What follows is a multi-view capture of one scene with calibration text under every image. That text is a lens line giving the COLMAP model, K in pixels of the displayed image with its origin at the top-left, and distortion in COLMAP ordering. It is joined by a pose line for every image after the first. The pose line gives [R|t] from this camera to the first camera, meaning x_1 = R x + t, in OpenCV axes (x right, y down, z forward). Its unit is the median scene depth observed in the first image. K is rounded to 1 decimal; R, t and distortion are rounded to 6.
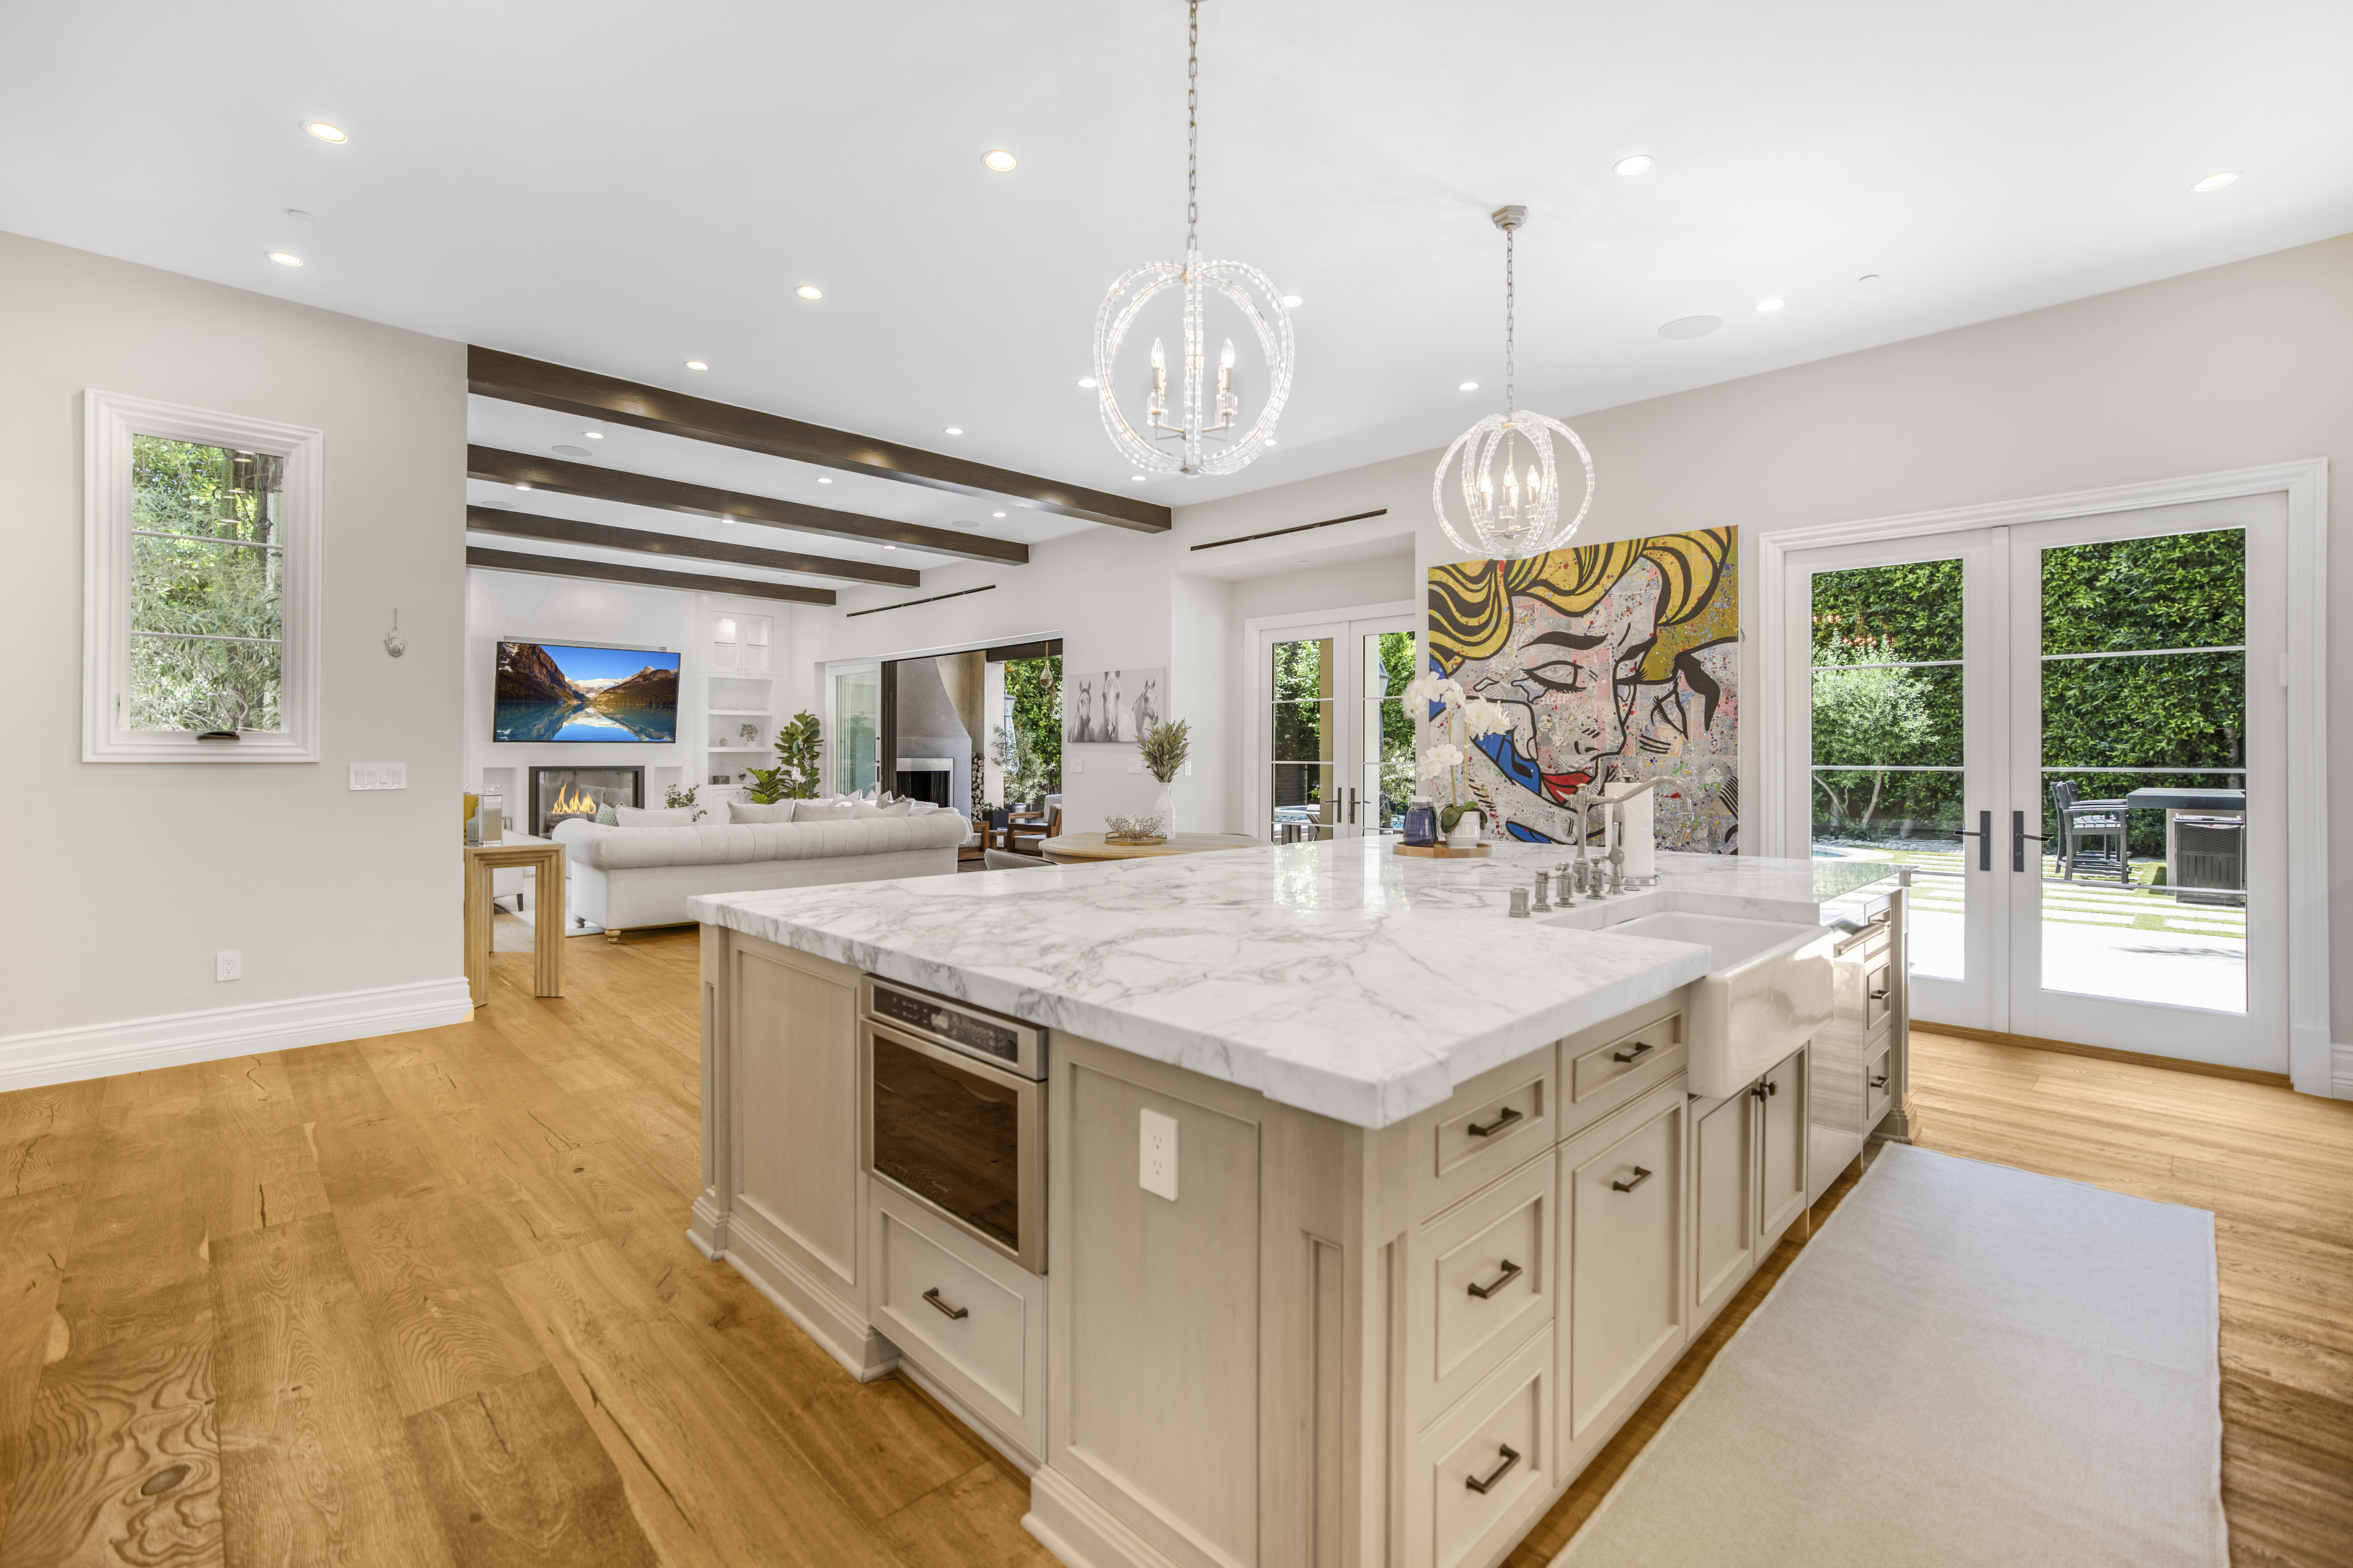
lens RADIAL K [[1038.8, 0, 1155.9], [0, 1038.8, 751.6], [0, 0, 1]] dist [-0.031266, 0.015665]
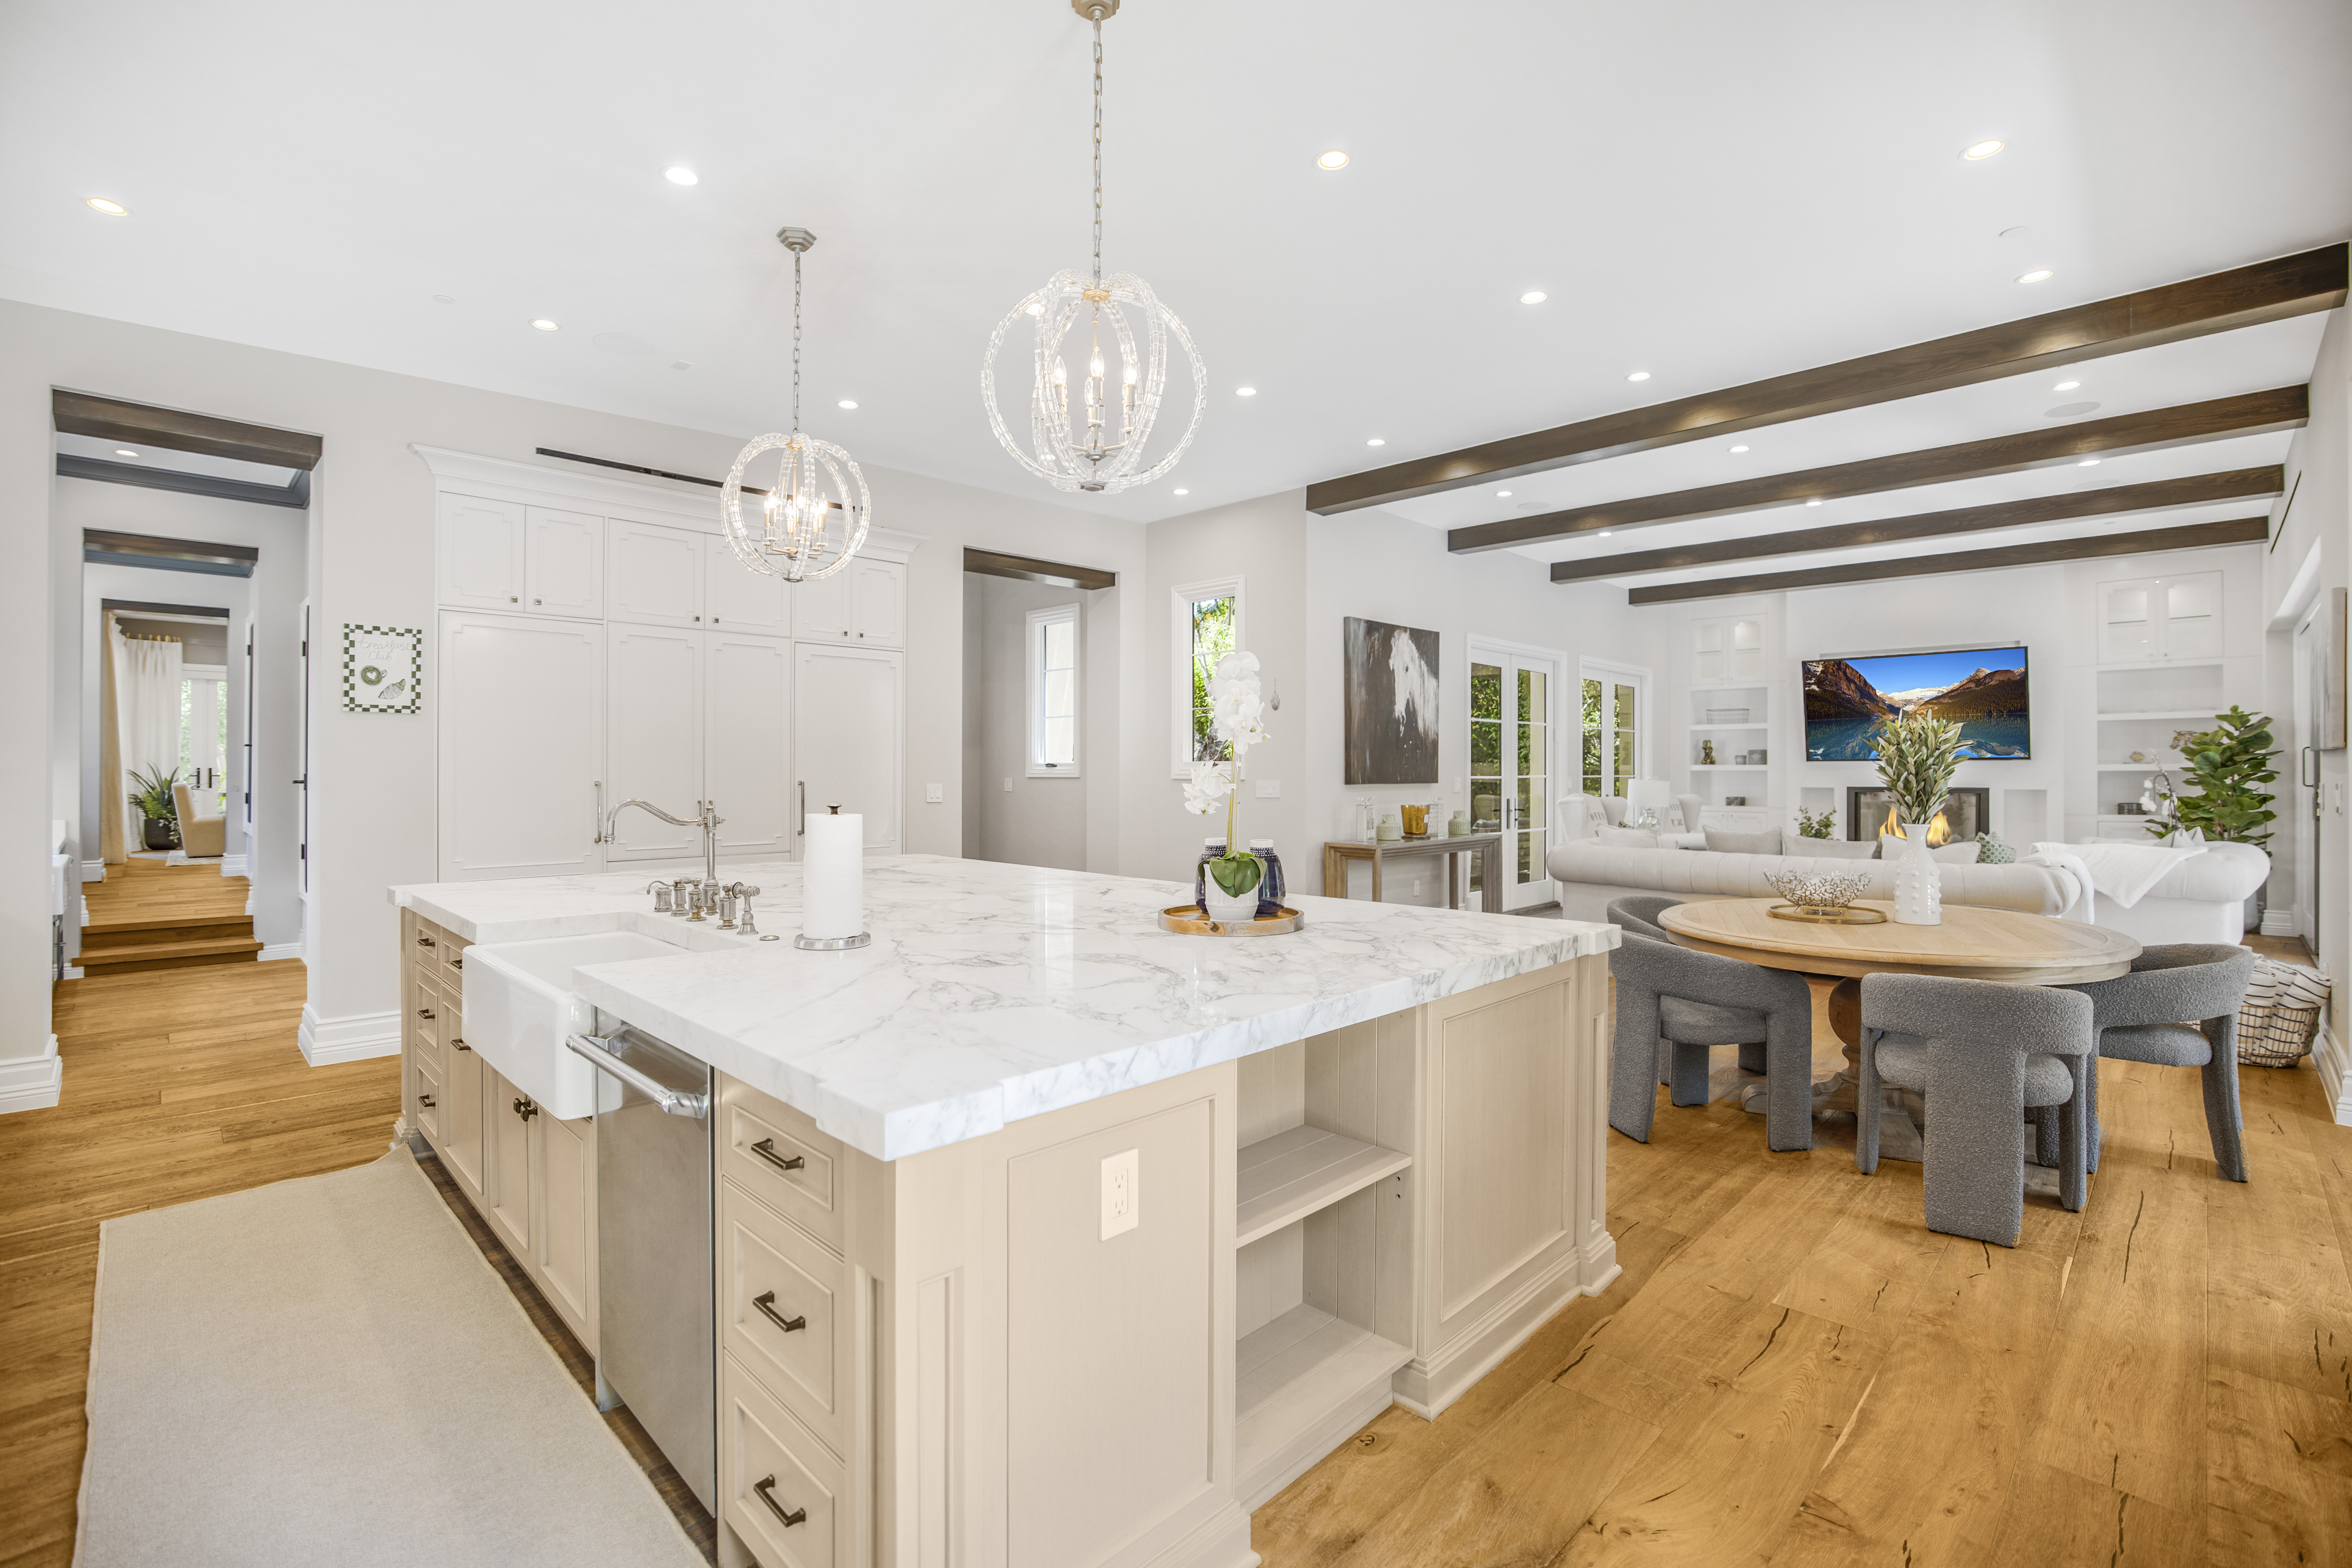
lens RADIAL K [[1053.5, 0, 1148.3], [0, 1053.5, 769.8], [0, 0, 1]] dist [-0.061305, 0.019285]
pose [[-0.001000, -0.004662, -0.999989, 0.590703], [0.003179, 0.999984, -0.004665, 0.001345], [0.999994, -0.003184, -0.000985, 0.599057]]
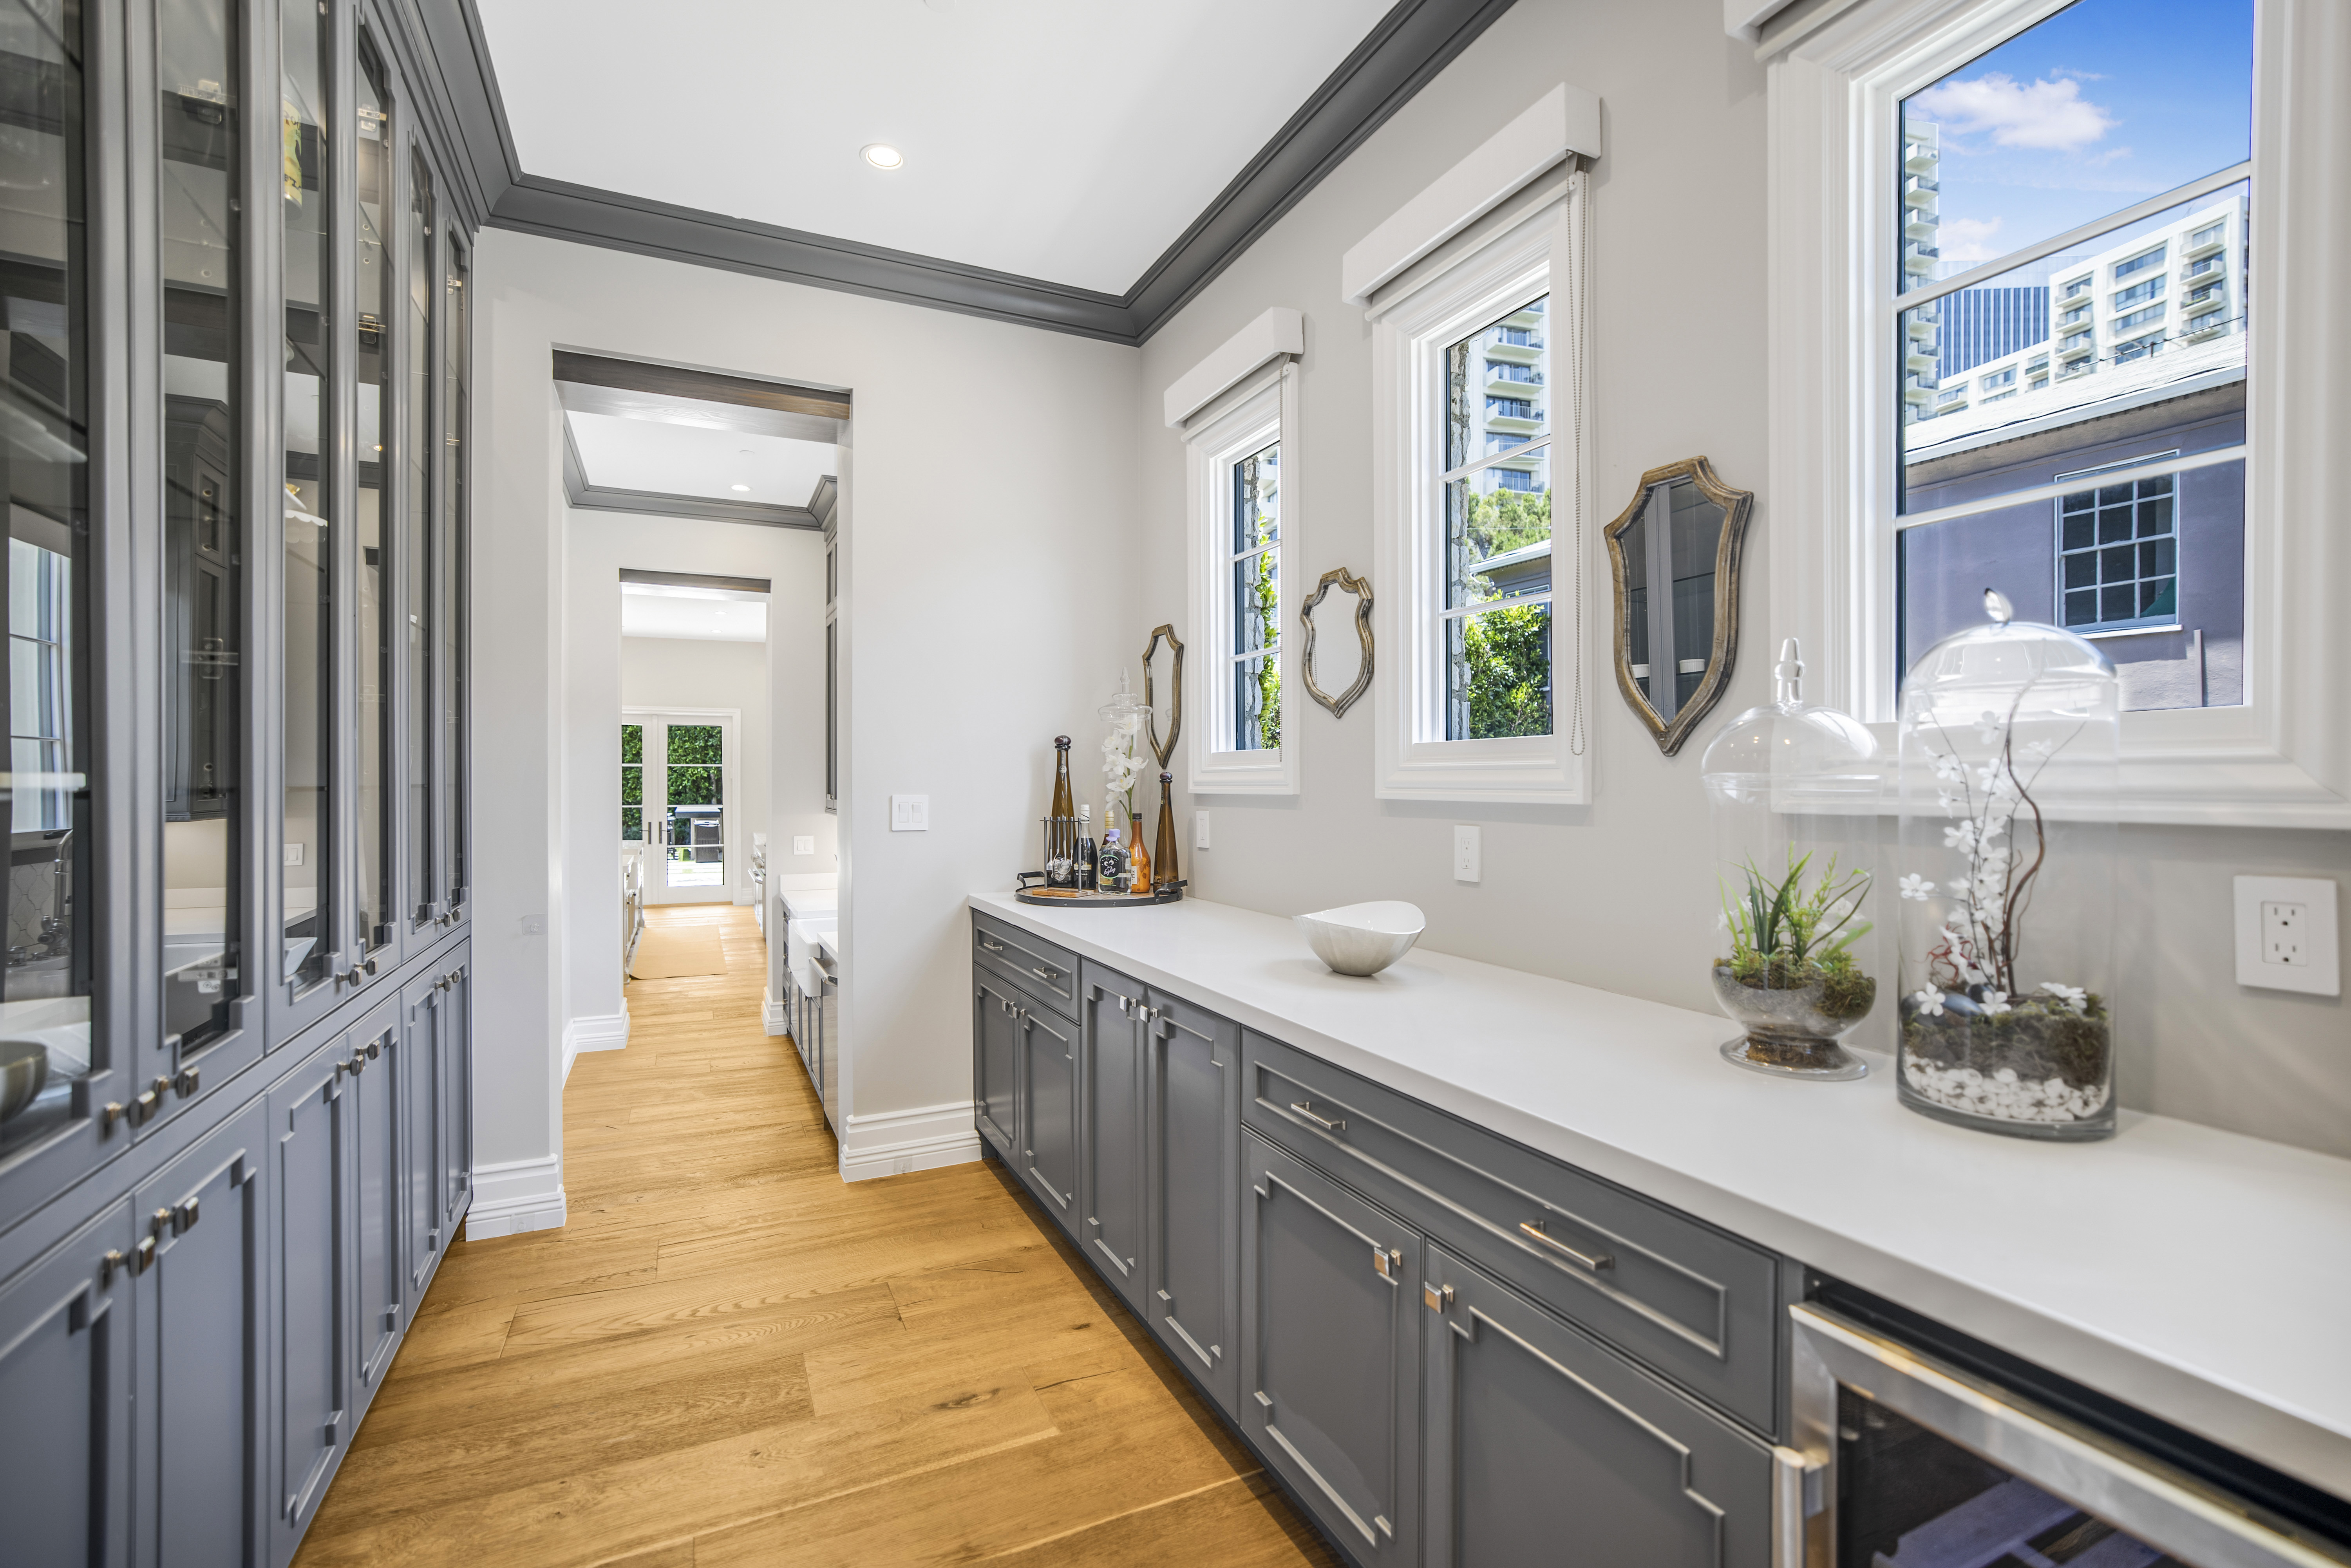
lens RADIAL K [[1045.0, 0, 1159.5], [0, 1045.0, 766.5], [0, 0, 1]] dist [-0.046518, 0.018052]
pose [[0.341435, 0.005748, 0.939888, -0.904485], [-0.000322, 0.999982, -0.005999, -0.050154], [-0.939905, 0.001745, 0.341431, -0.828853]]
